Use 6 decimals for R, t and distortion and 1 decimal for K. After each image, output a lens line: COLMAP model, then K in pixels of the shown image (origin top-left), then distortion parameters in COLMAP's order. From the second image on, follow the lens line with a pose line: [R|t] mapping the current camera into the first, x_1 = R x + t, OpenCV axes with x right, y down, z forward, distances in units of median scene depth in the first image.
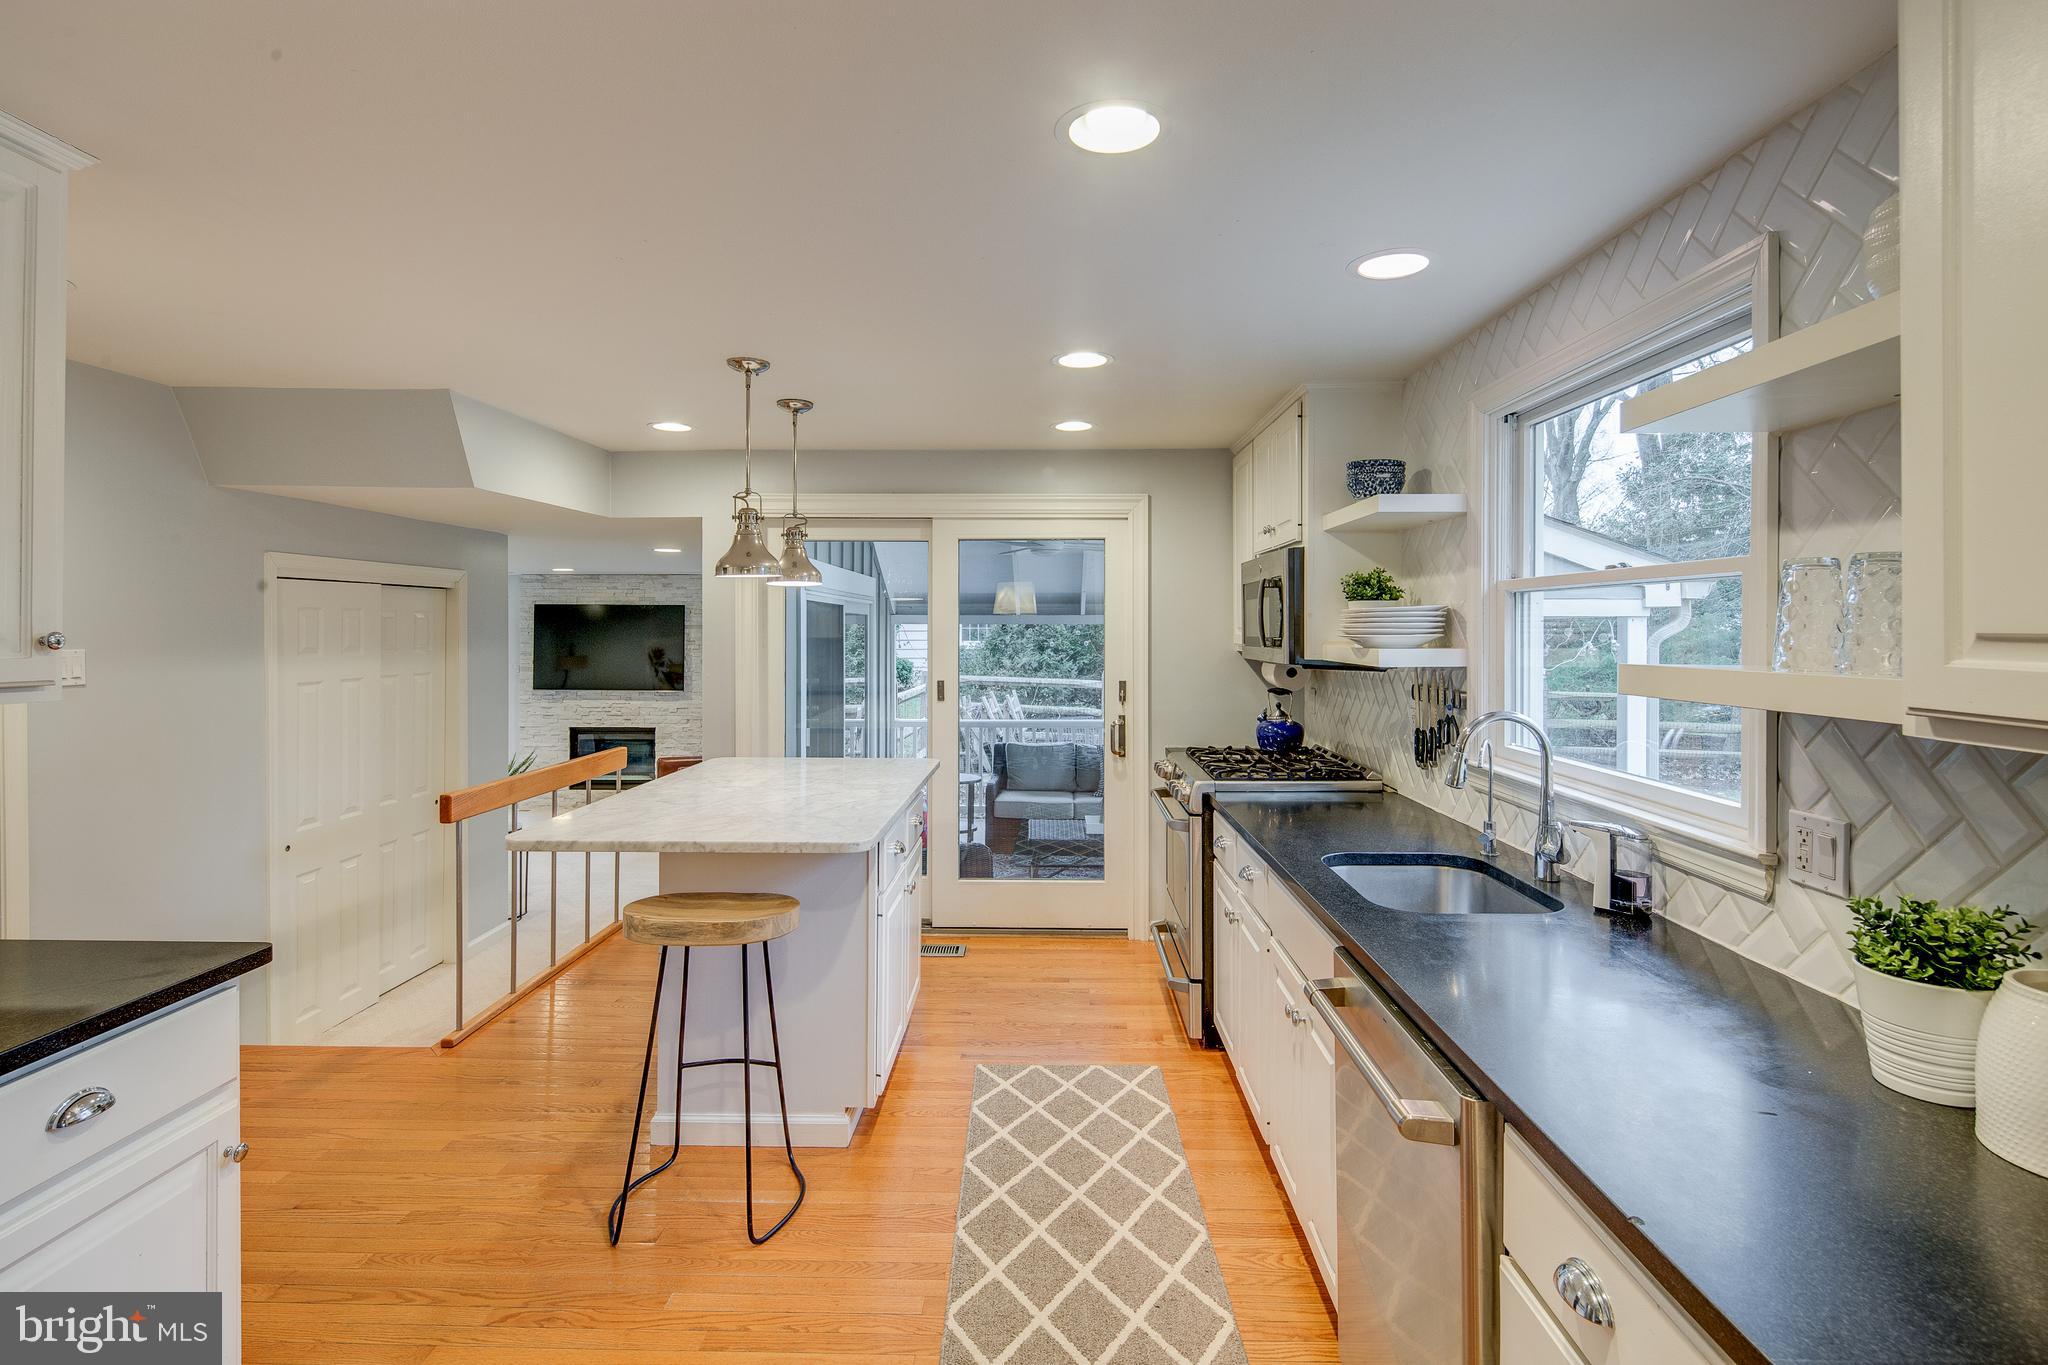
lens RADIAL K [[990.7, 0, 1018.2], [0, 990.7, 629.8], [0, 0, 1]] dist [0.004251, -0.002347]
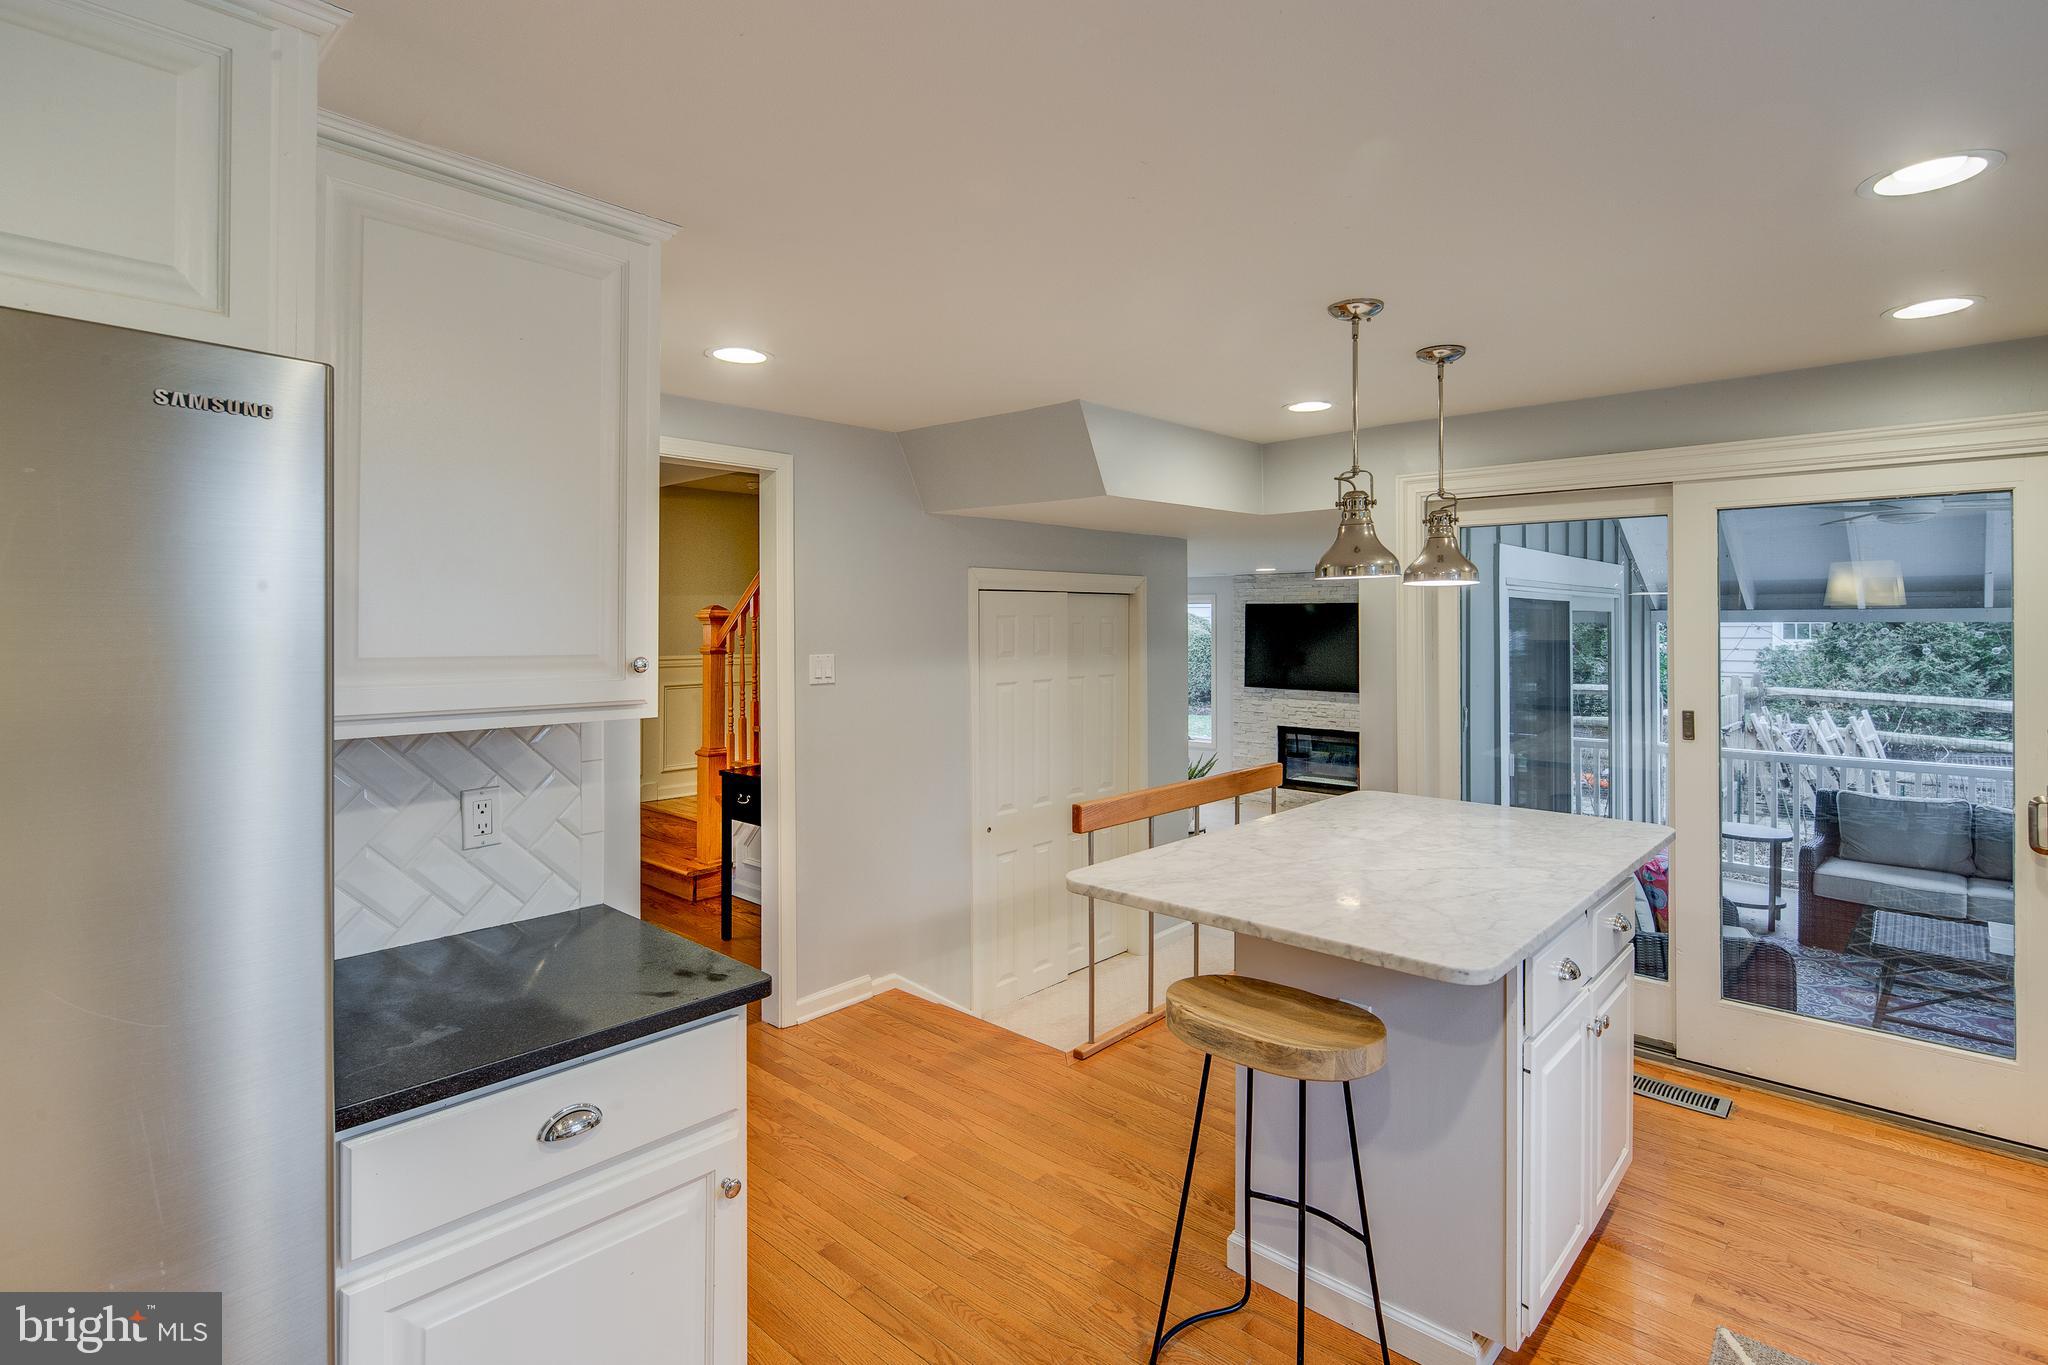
lens RADIAL K [[990.7, 0, 1026.7], [0, 990.7, 617.6], [0, 0, 1]] dist [0.004251, -0.002347]
pose [[0.754827, -0.005509, -0.655900, 0.039949], [0.002134, 0.999980, -0.005943, -0.015918], [0.655920, 0.003086, 0.754824, 0.205597]]
